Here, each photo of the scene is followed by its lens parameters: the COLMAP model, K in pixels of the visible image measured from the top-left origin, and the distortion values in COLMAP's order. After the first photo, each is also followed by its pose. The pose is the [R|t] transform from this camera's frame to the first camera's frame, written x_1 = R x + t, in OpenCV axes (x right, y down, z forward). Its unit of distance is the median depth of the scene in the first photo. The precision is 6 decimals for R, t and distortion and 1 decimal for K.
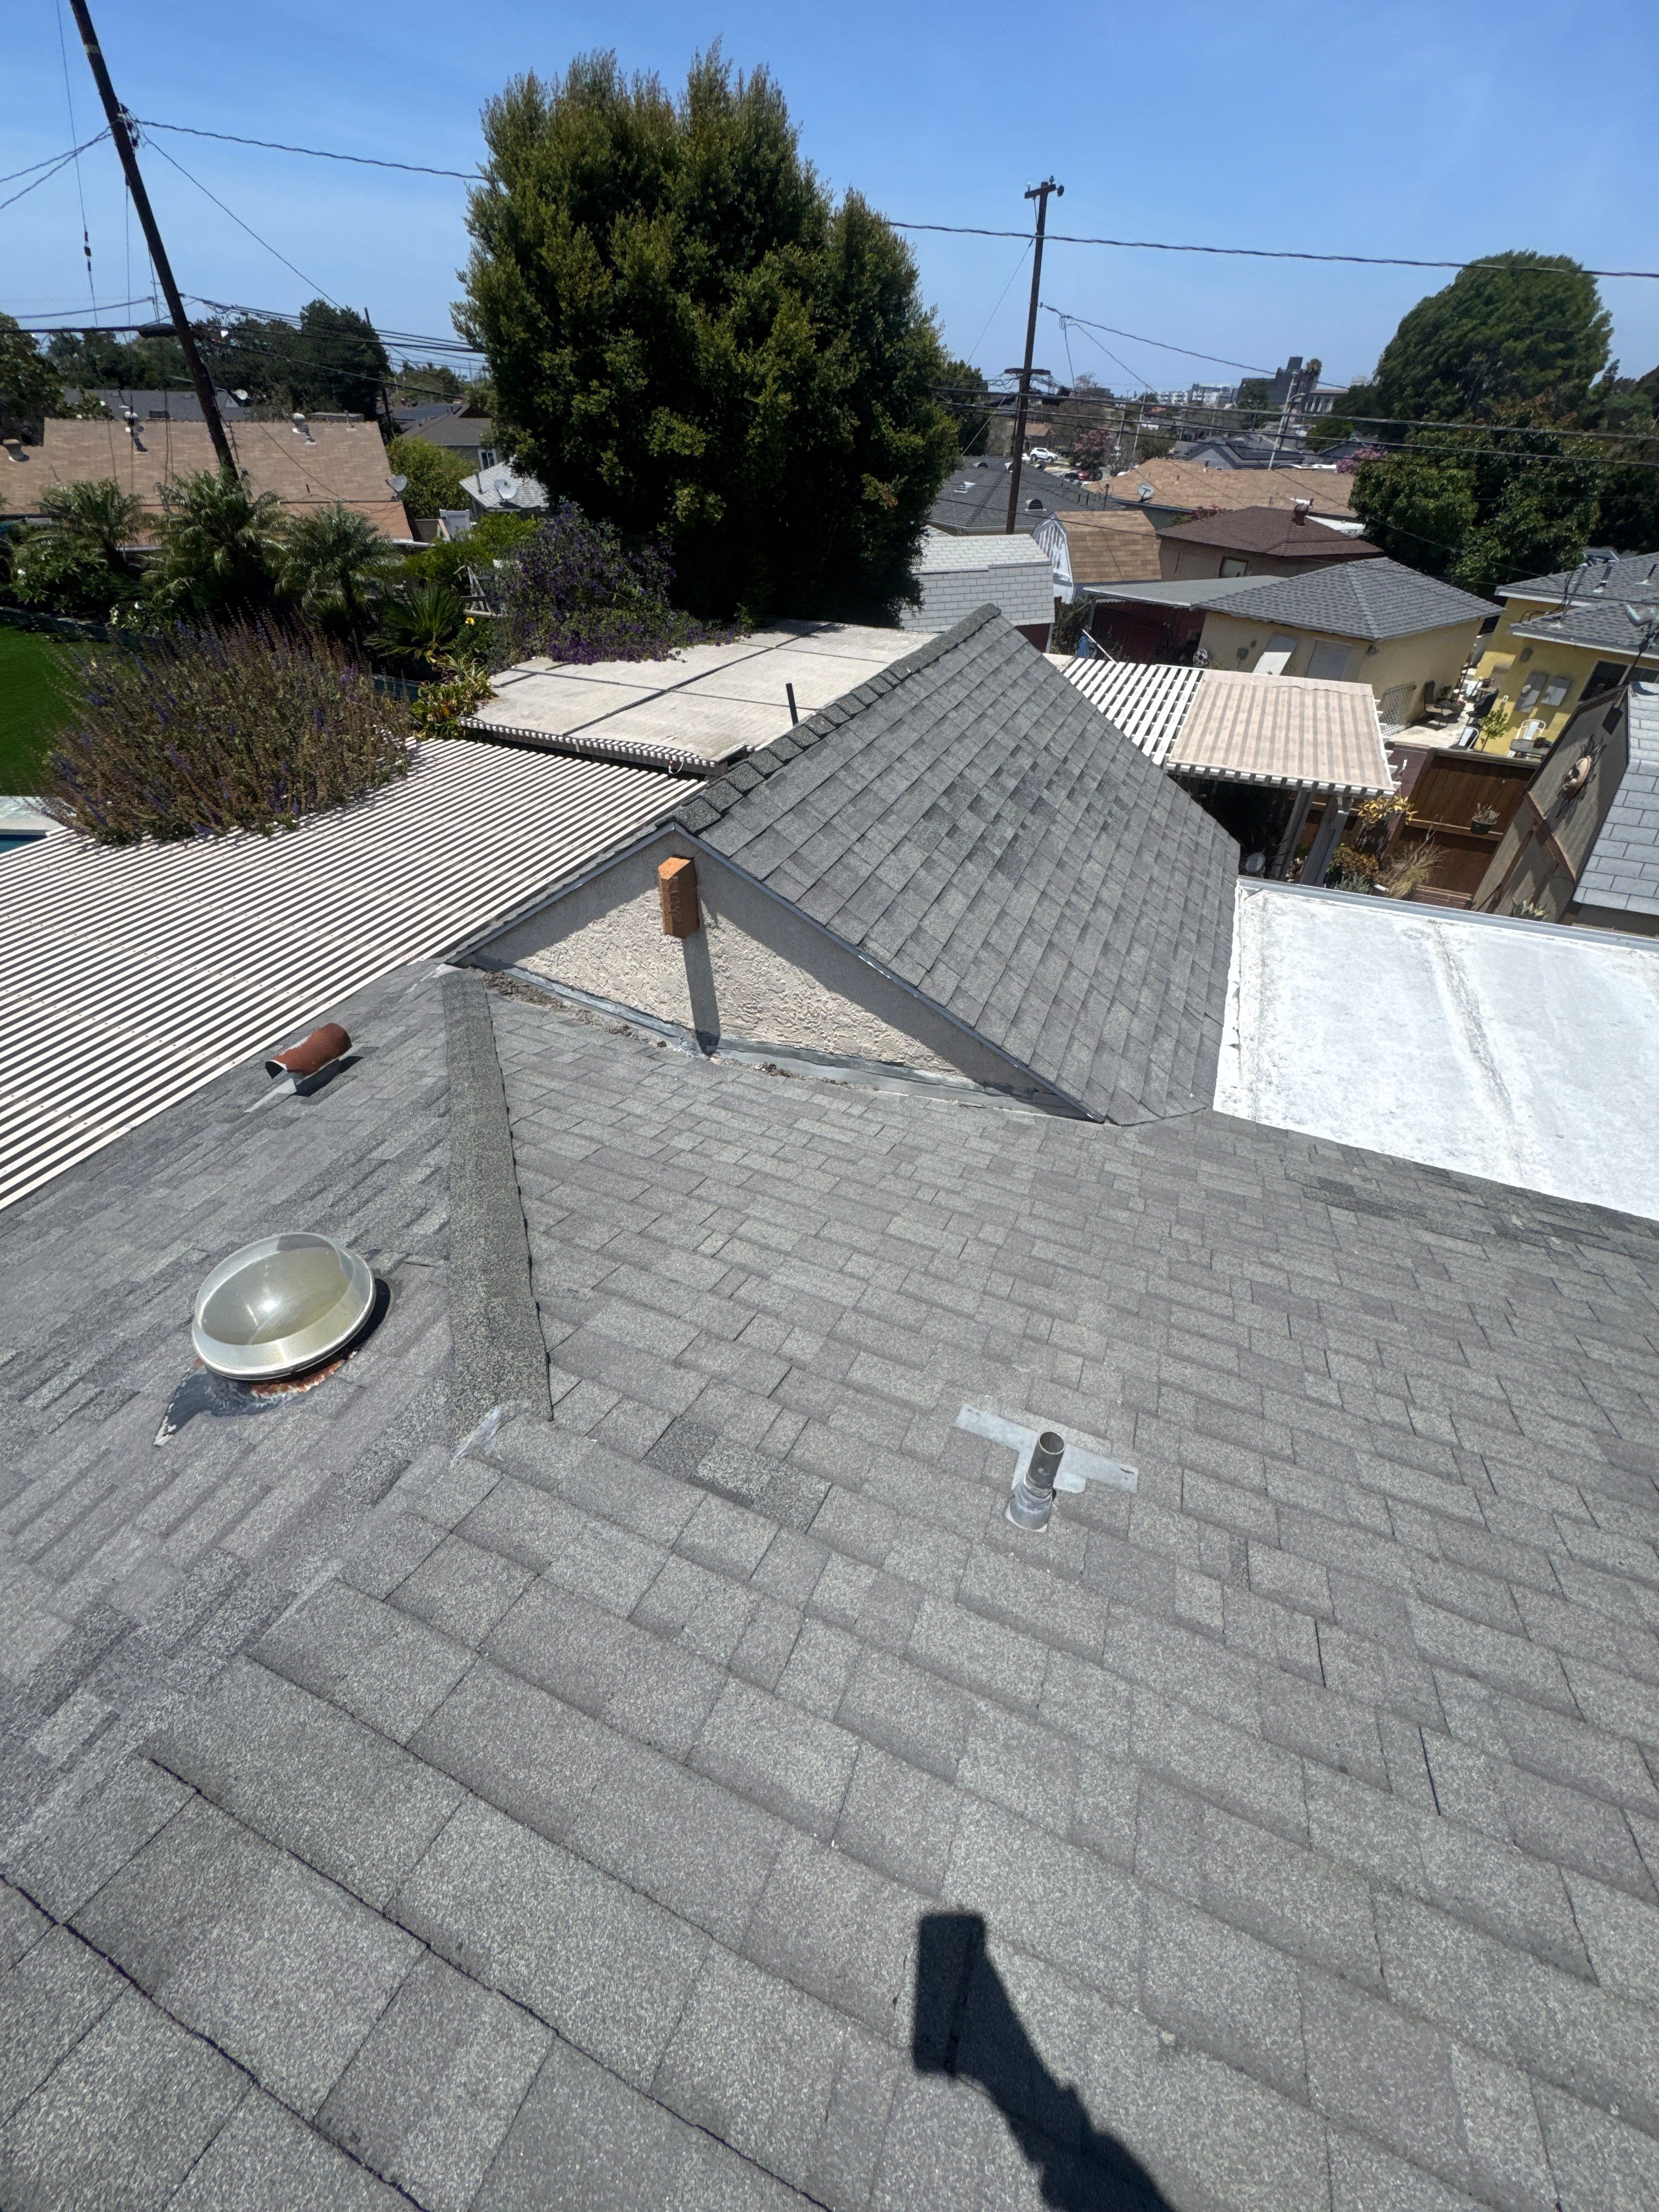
lens RADIAL K [[898.6, 0, 828.2], [0, 898.6, 1092.8], [0, 0, 1]] dist [-0.006375, 0.000405]
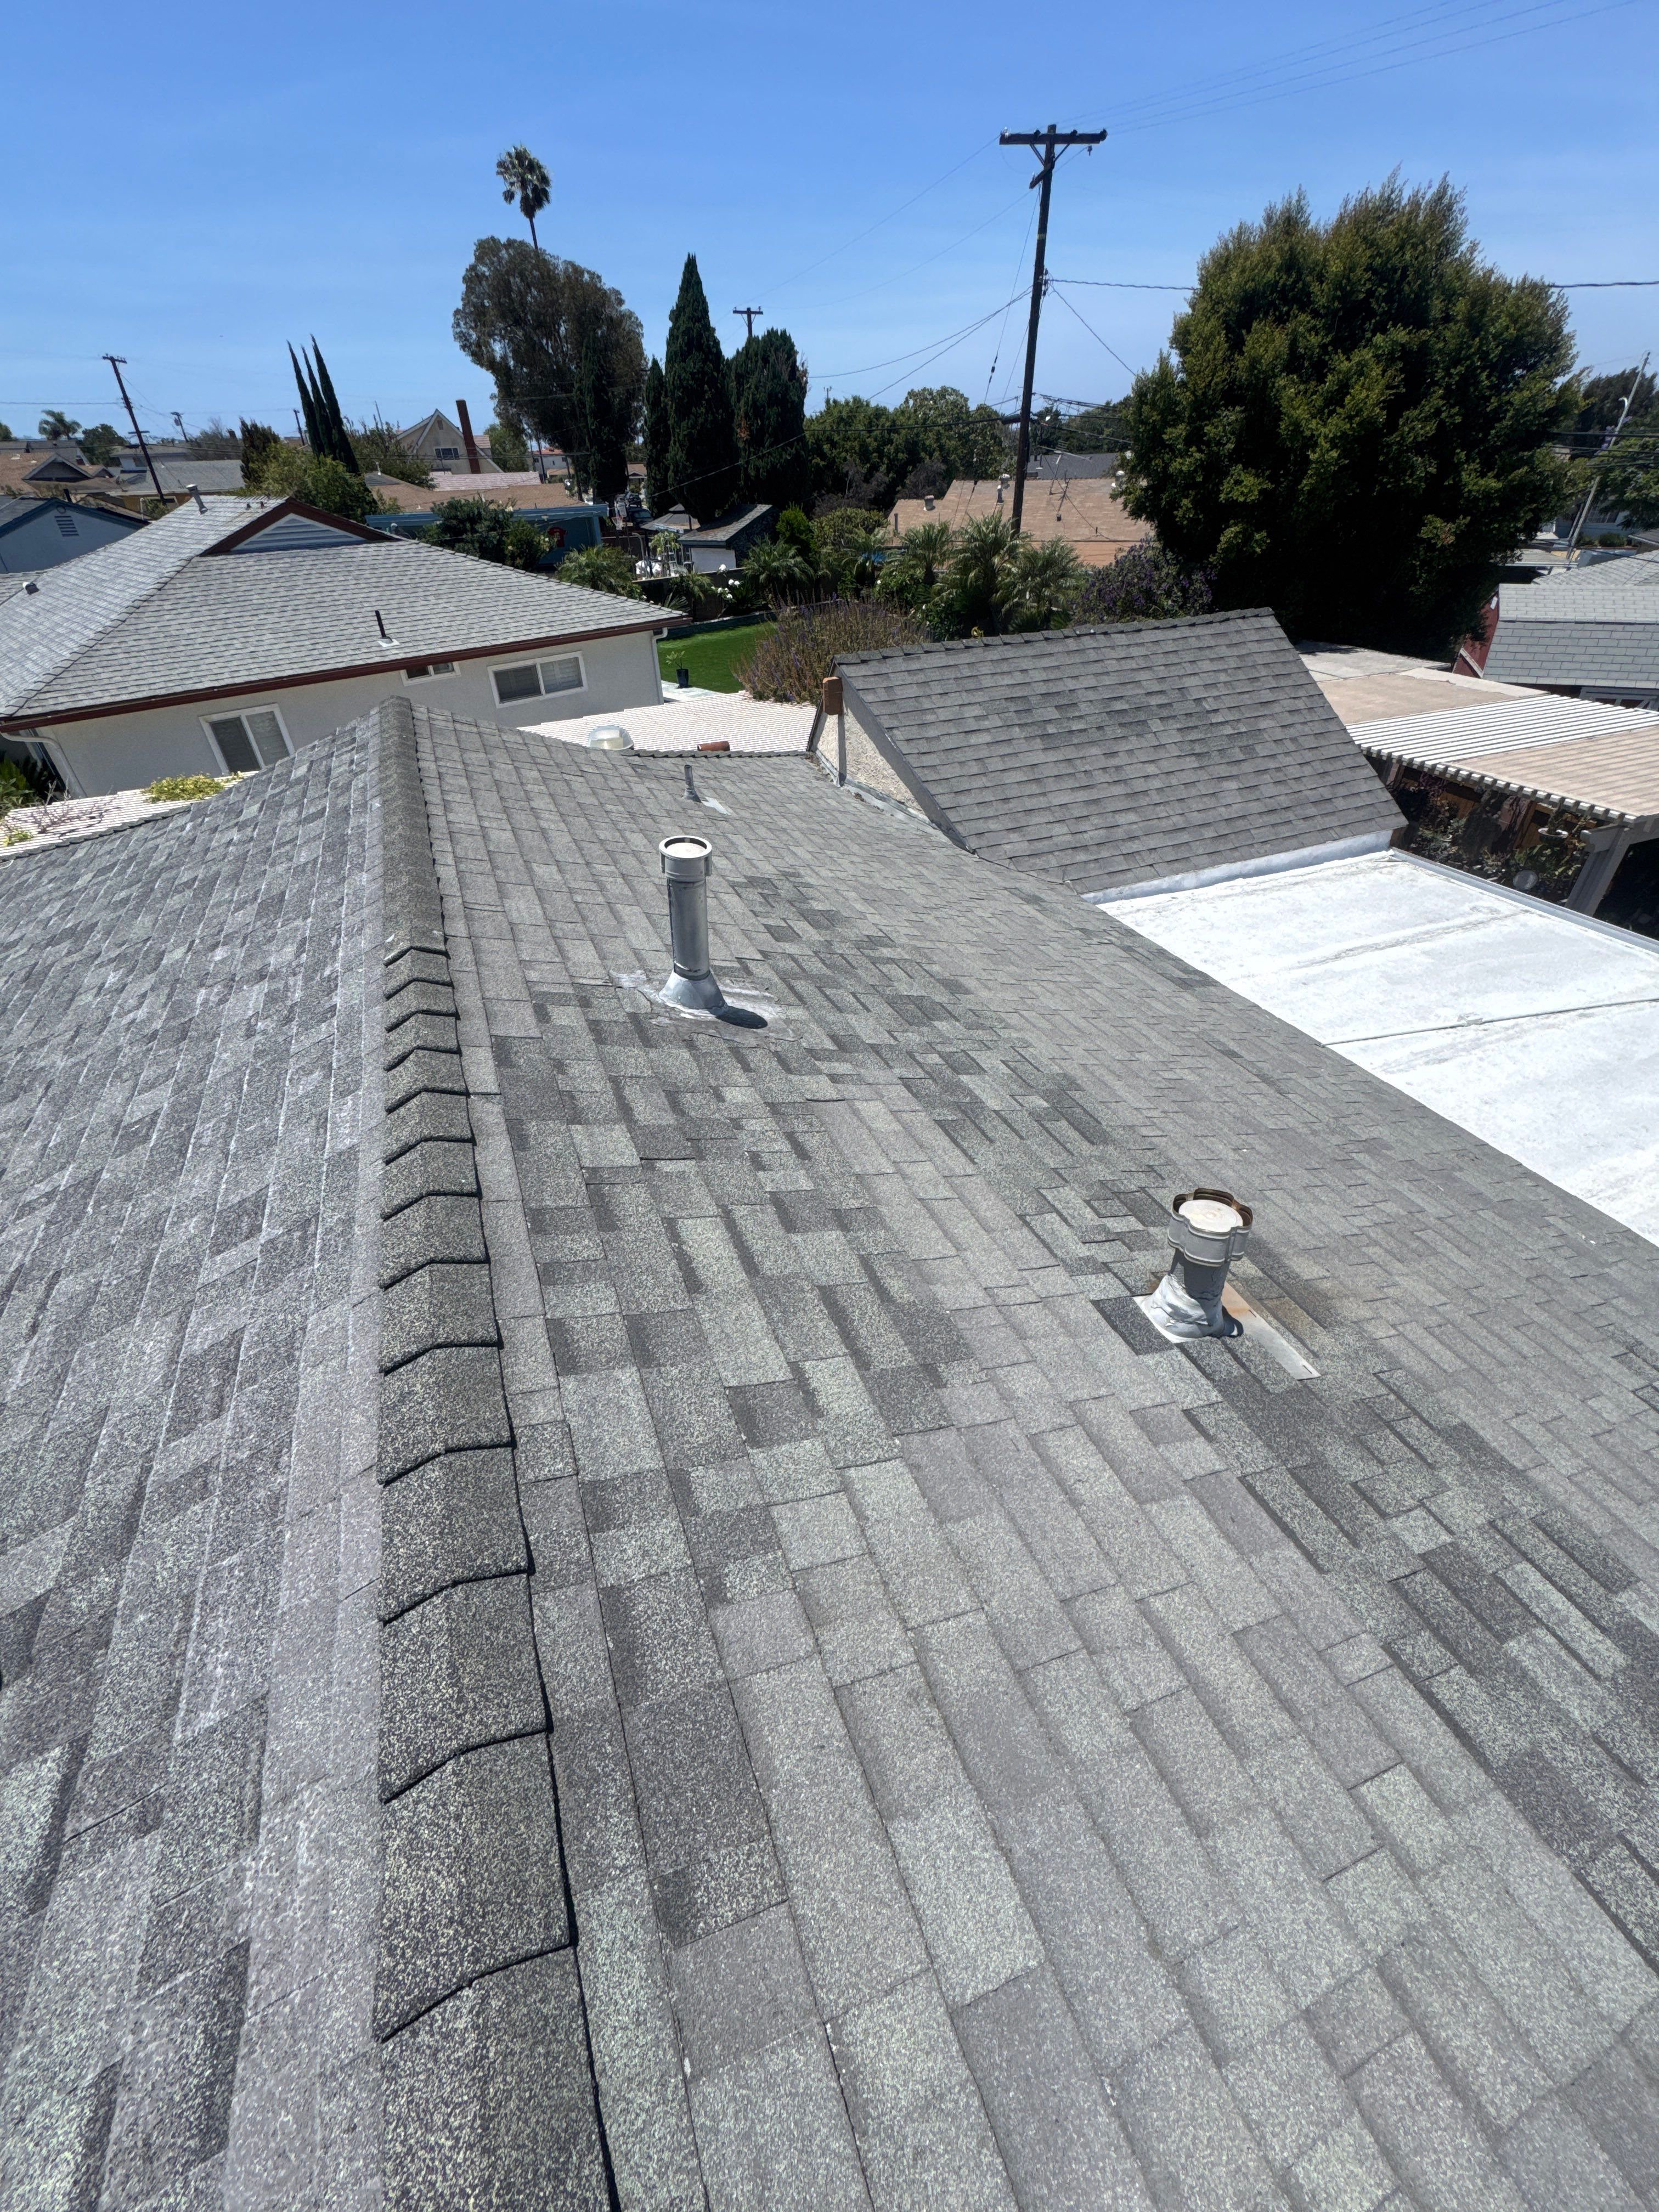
lens RADIAL K [[898.6, 0, 818.7], [0, 898.6, 1095.9], [0, 0, 1]] dist [-0.006375, 0.000405]
pose [[0.695359, 0.384357, -0.607244, 0.515808], [-0.404848, 0.907634, 0.110897, 0.150862], [0.593780, 0.168729, 0.786738, -0.205725]]
